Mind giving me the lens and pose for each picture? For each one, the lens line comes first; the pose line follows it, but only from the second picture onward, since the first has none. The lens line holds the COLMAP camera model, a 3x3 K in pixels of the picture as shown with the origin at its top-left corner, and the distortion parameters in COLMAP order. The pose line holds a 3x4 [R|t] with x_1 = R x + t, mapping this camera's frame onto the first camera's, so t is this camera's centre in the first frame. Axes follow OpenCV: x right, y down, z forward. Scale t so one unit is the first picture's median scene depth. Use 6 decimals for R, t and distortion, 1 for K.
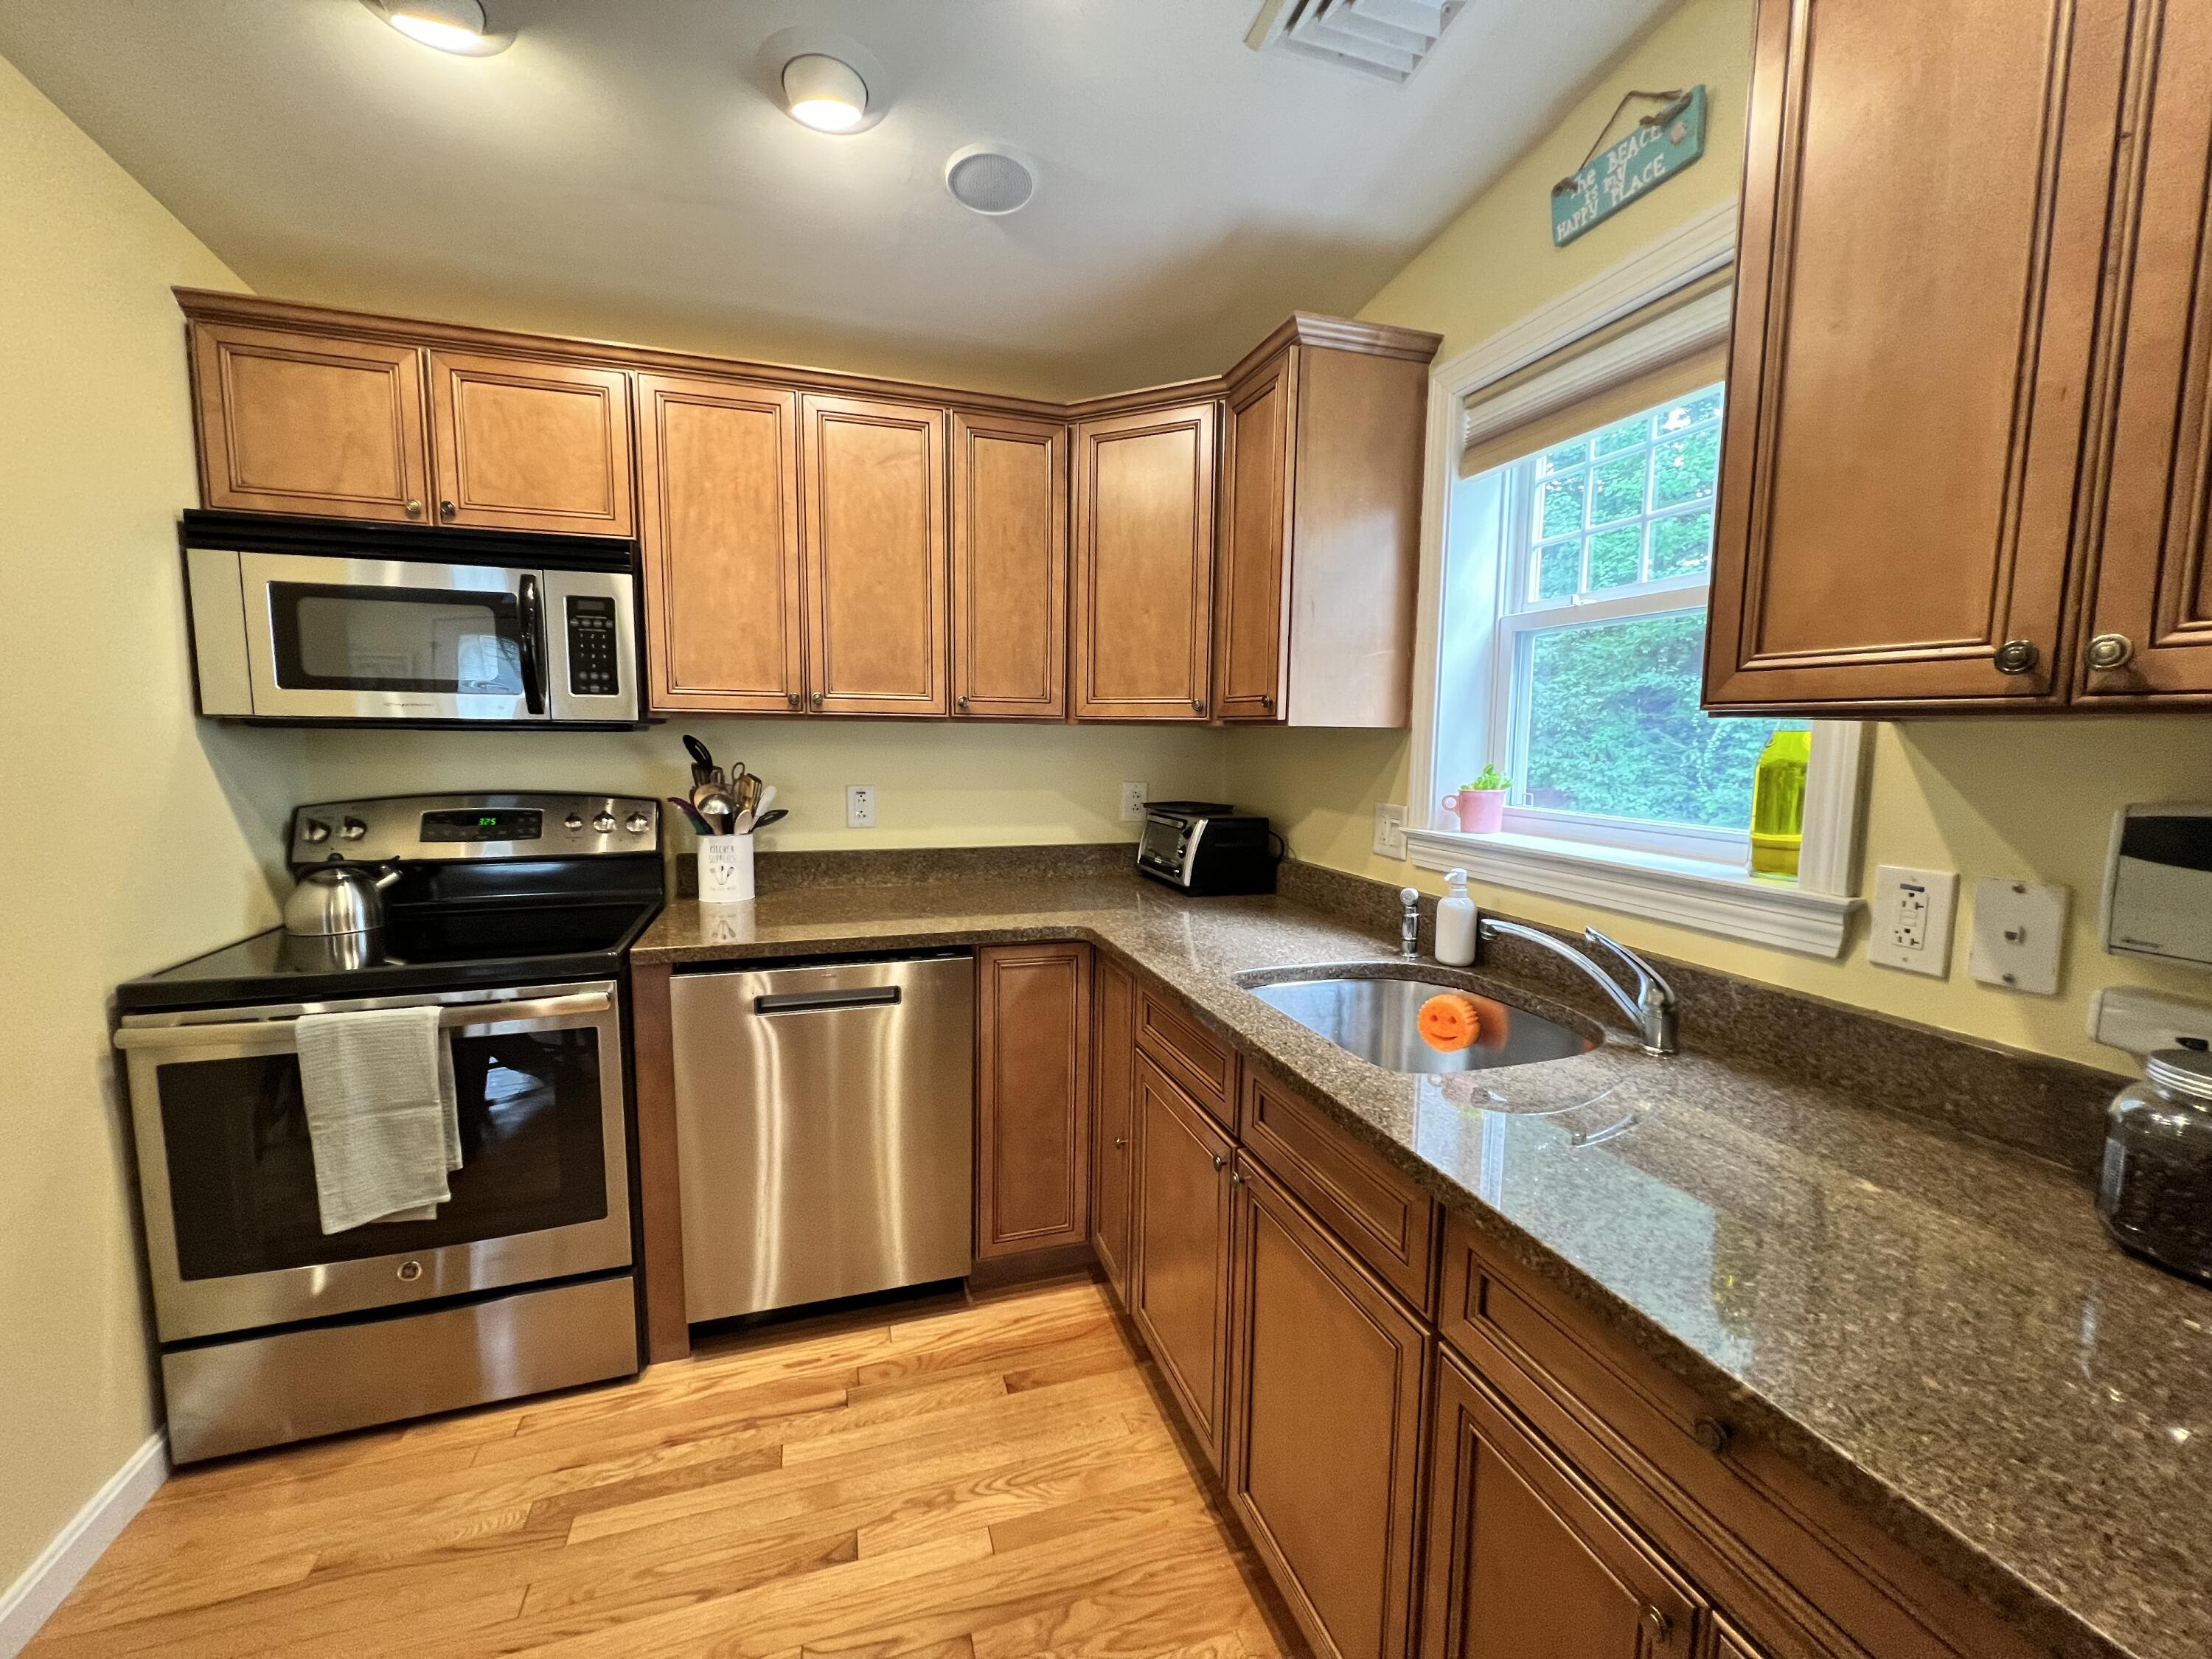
lens RADIAL K [[887.1, 0, 1103.1], [0, 887.1, 821.5], [0, 0, 1]] dist [0.000754, -0.000193]
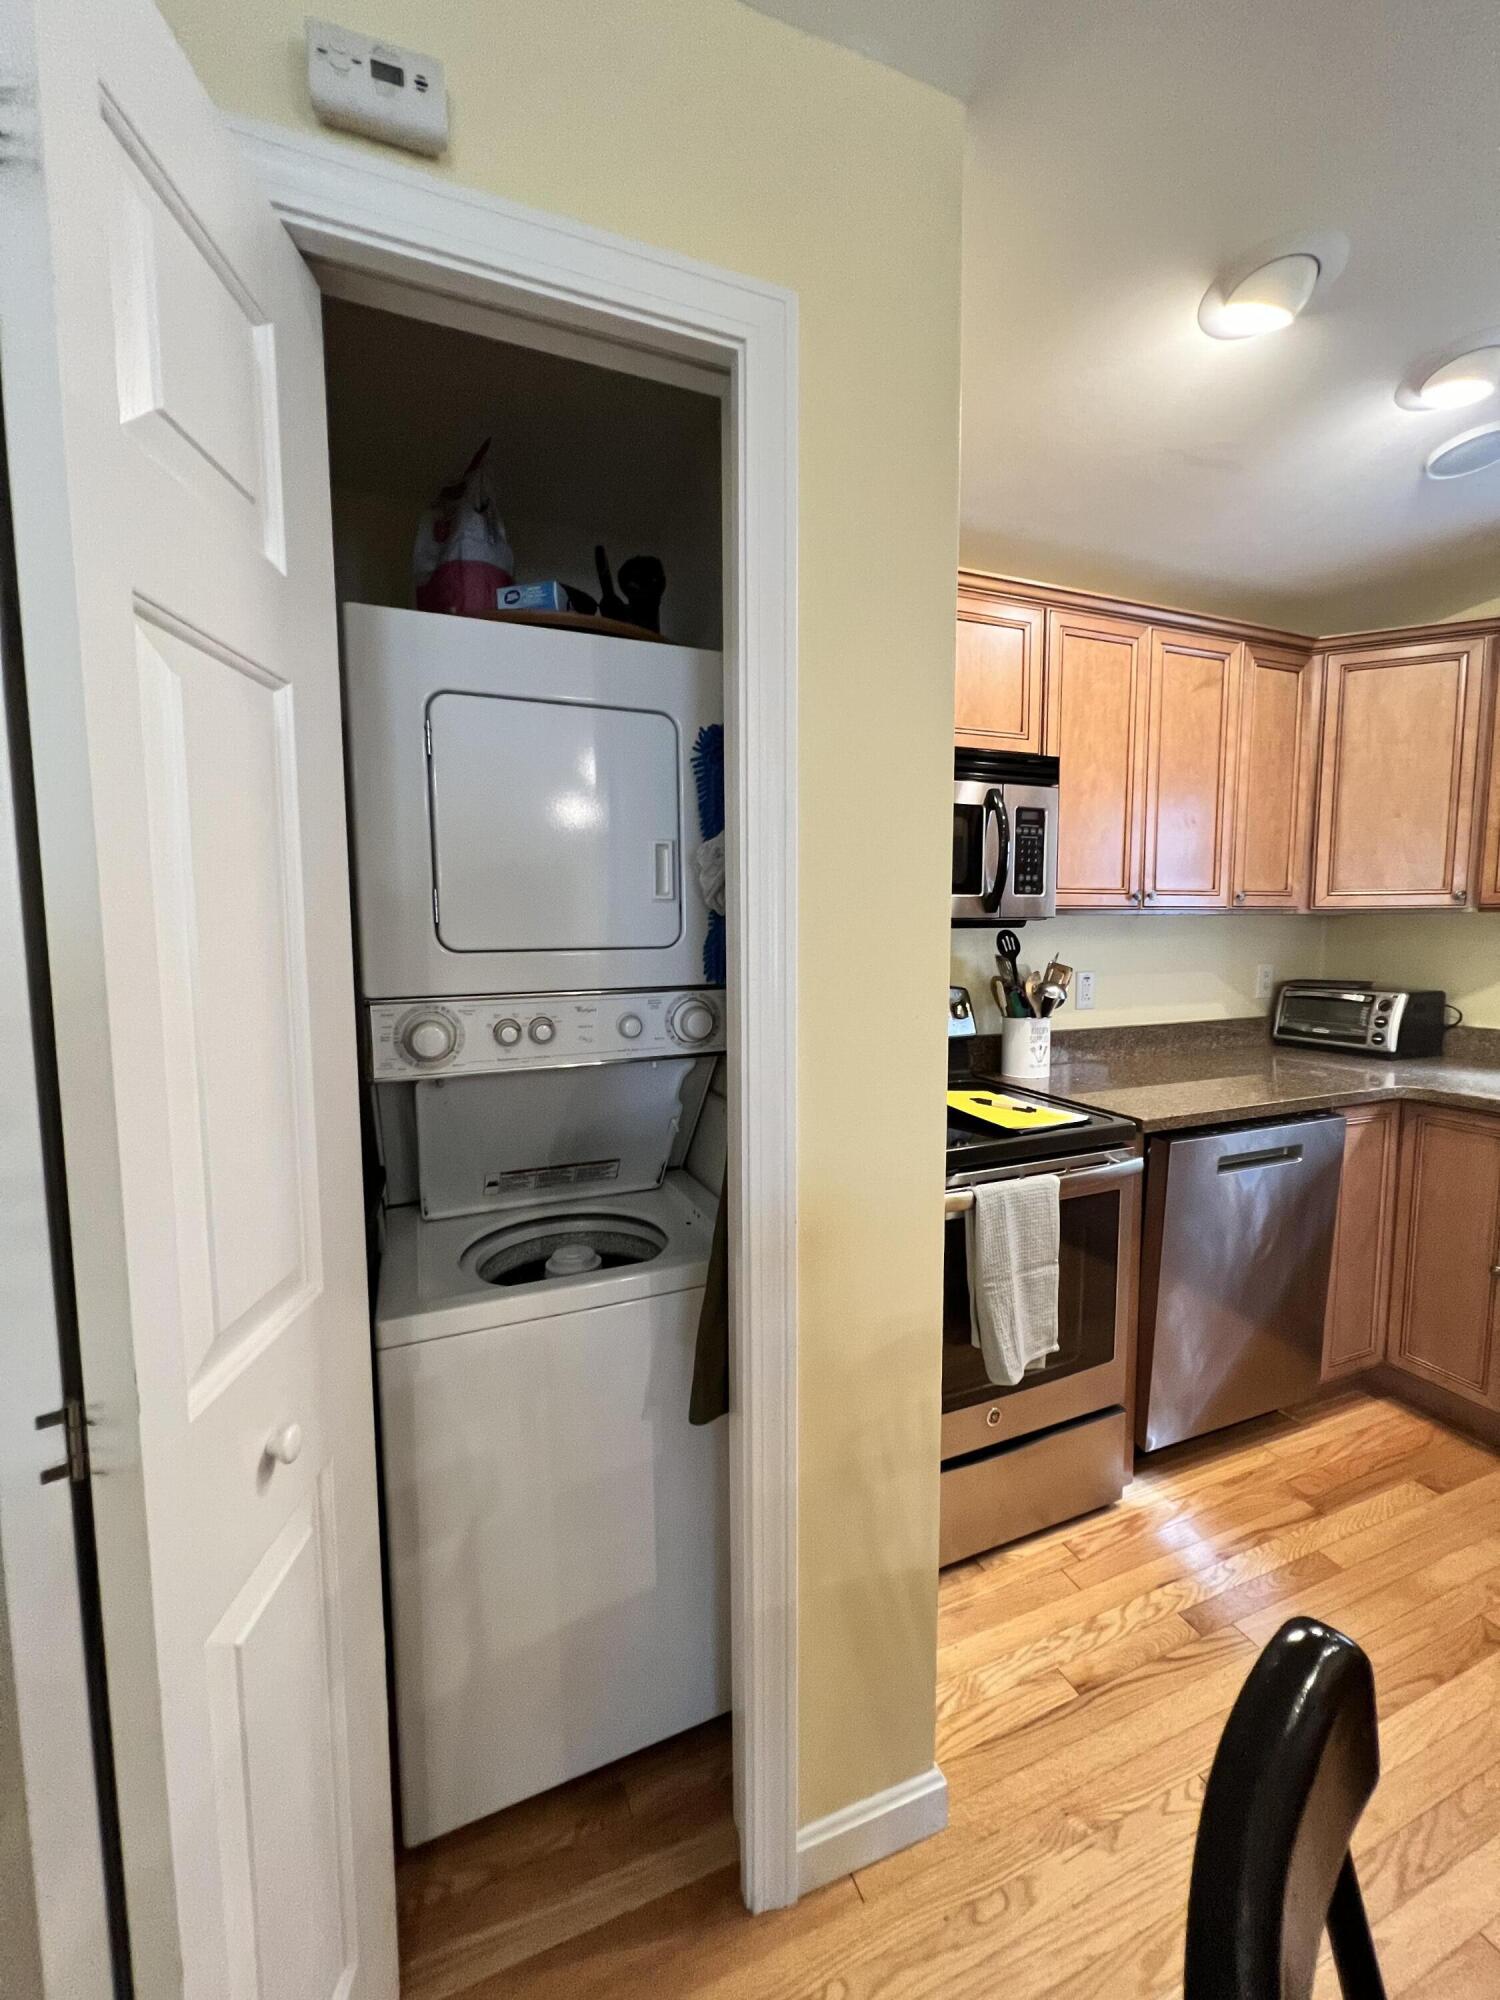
lens RADIAL K [[802.0, 0, 763.0], [0, 802.0, 994.0], [0, 0, 1]] dist [0.000754, -0.000193]
pose [[0.996834, -0.025963, 0.075154, -0.979351], [0.027038, 0.999545, -0.013332, -0.012606], [-0.074774, 0.015321, 0.997083, 0.016033]]
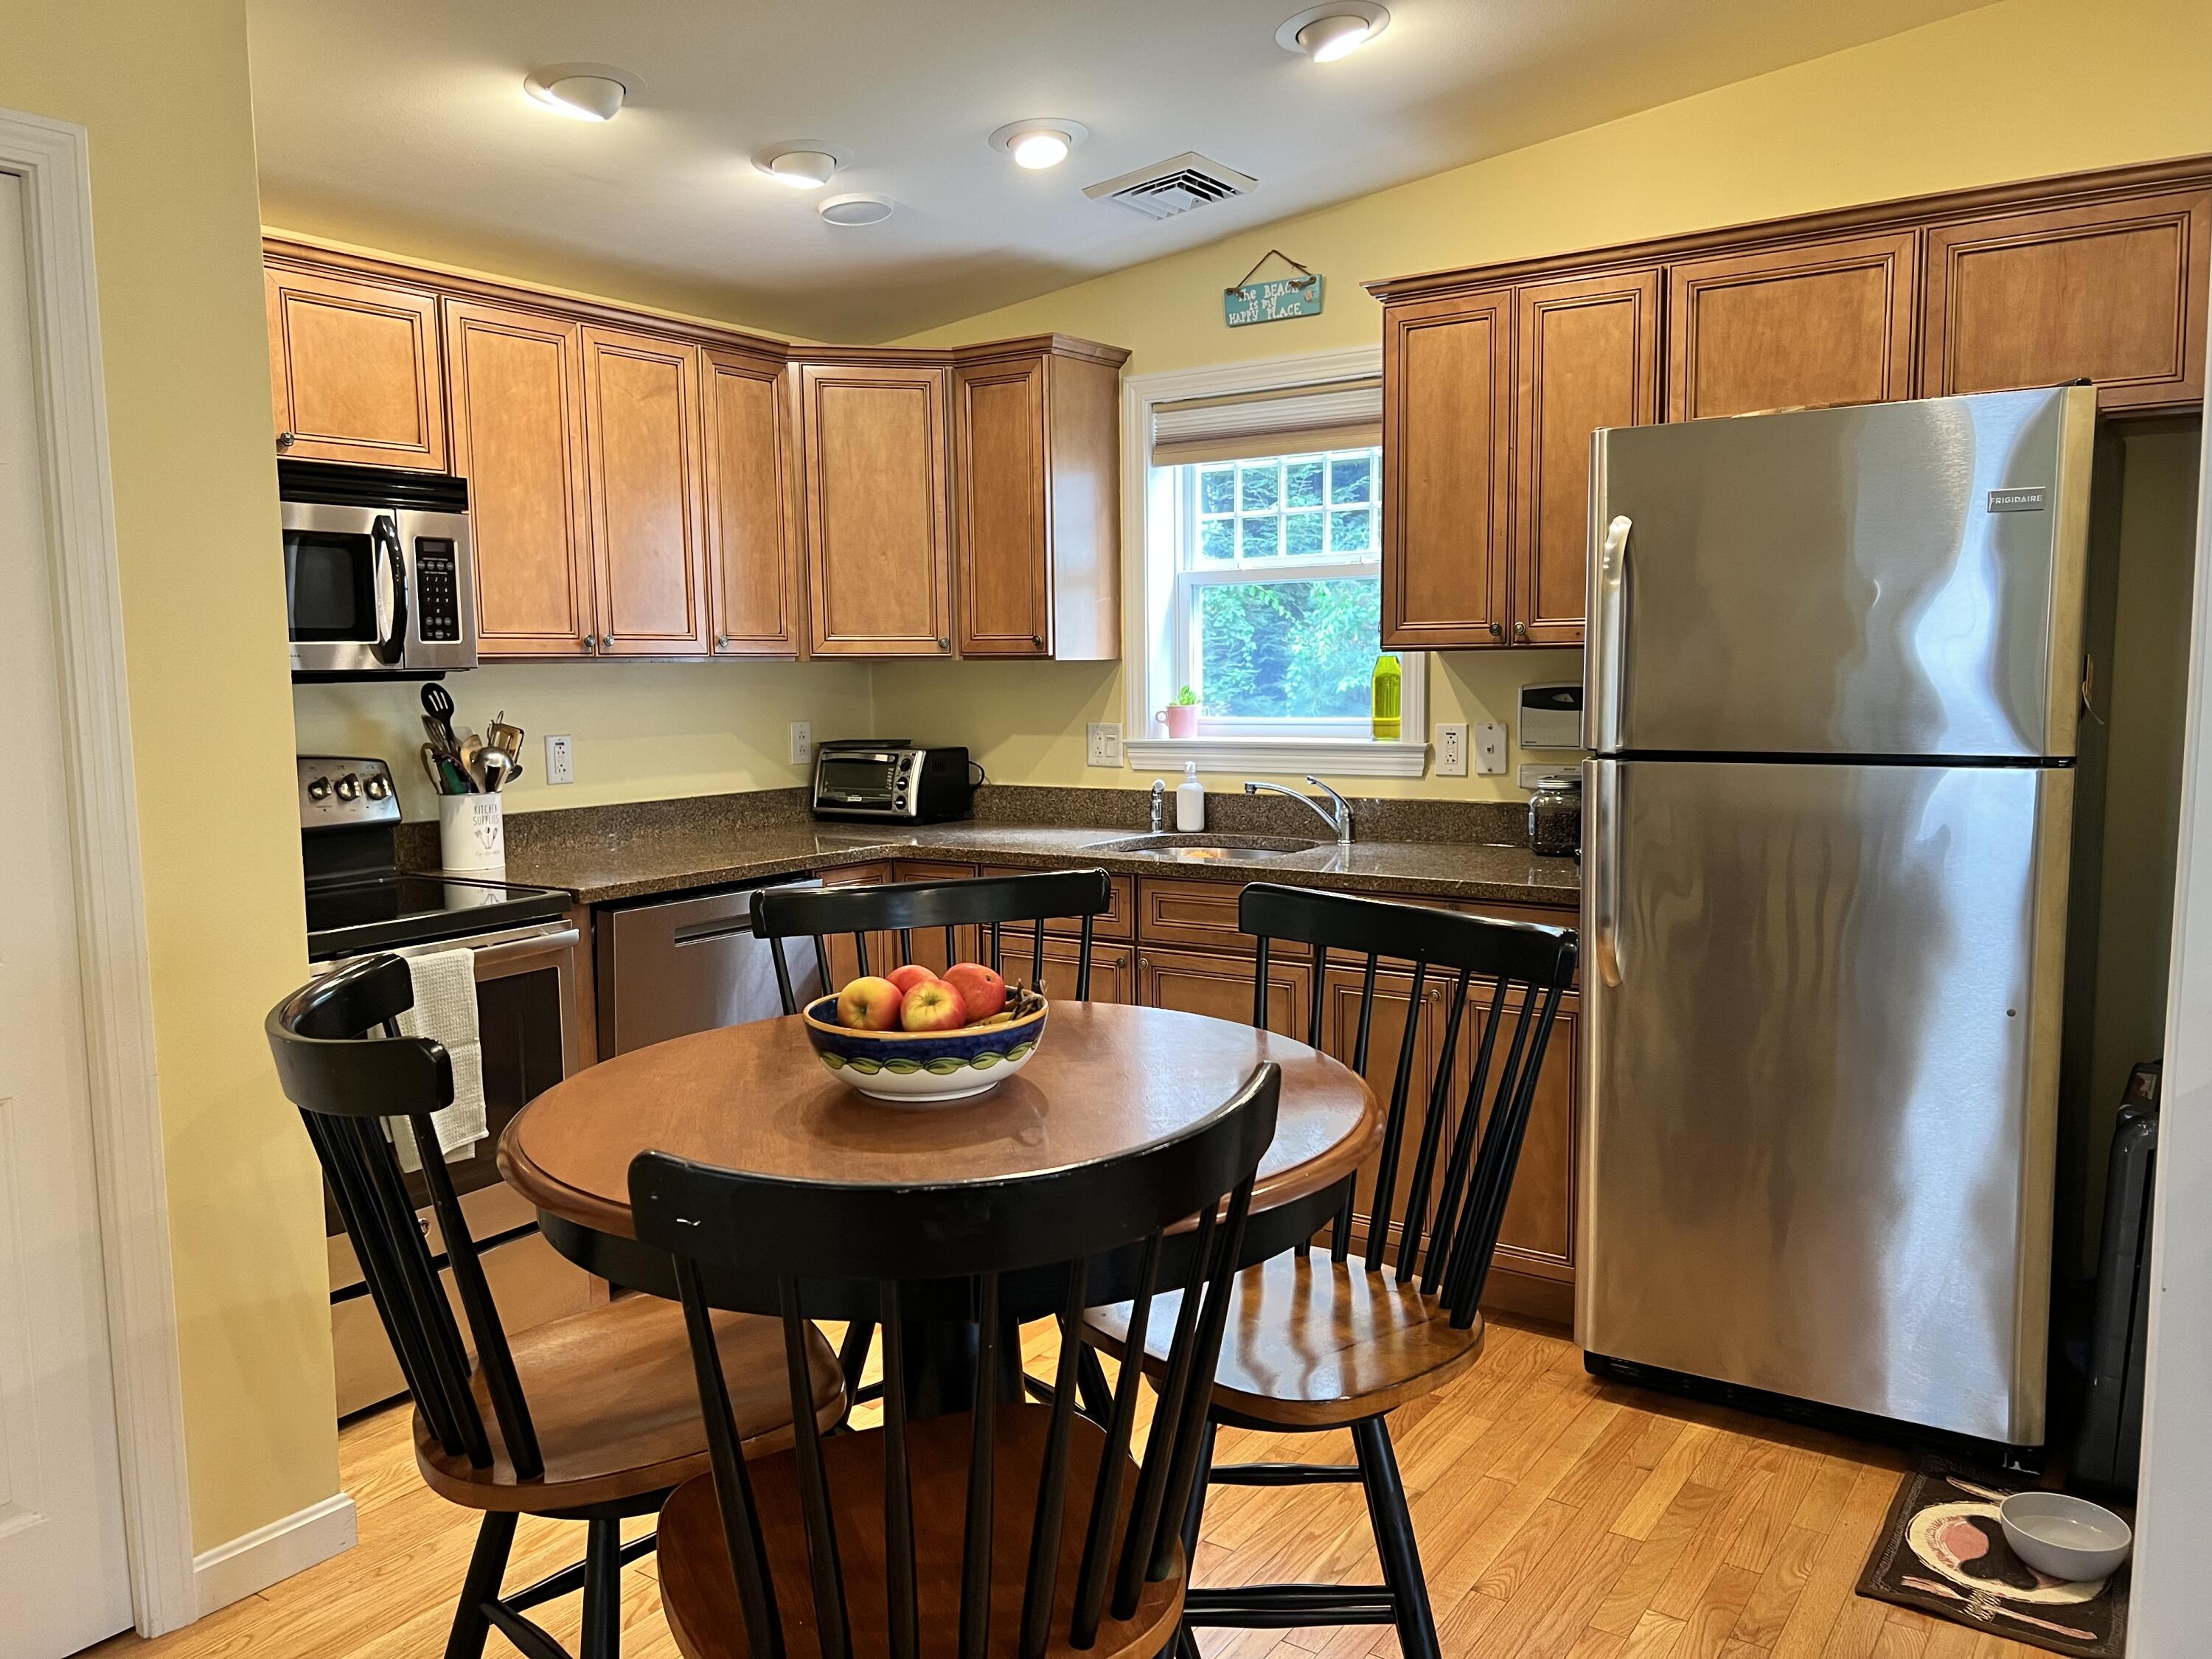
lens RADIAL K [[1677.4, 0, 1128.5], [0, 1677.4, 850.3], [0, 0, 1]] dist [0.056452, -0.047395]
pose [[0.785738, -0.092057, 0.611671, -1.109832], [0.084111, 0.995580, 0.041788, 0.063917], [-0.612814, 0.018614, 0.790008, -0.856357]]
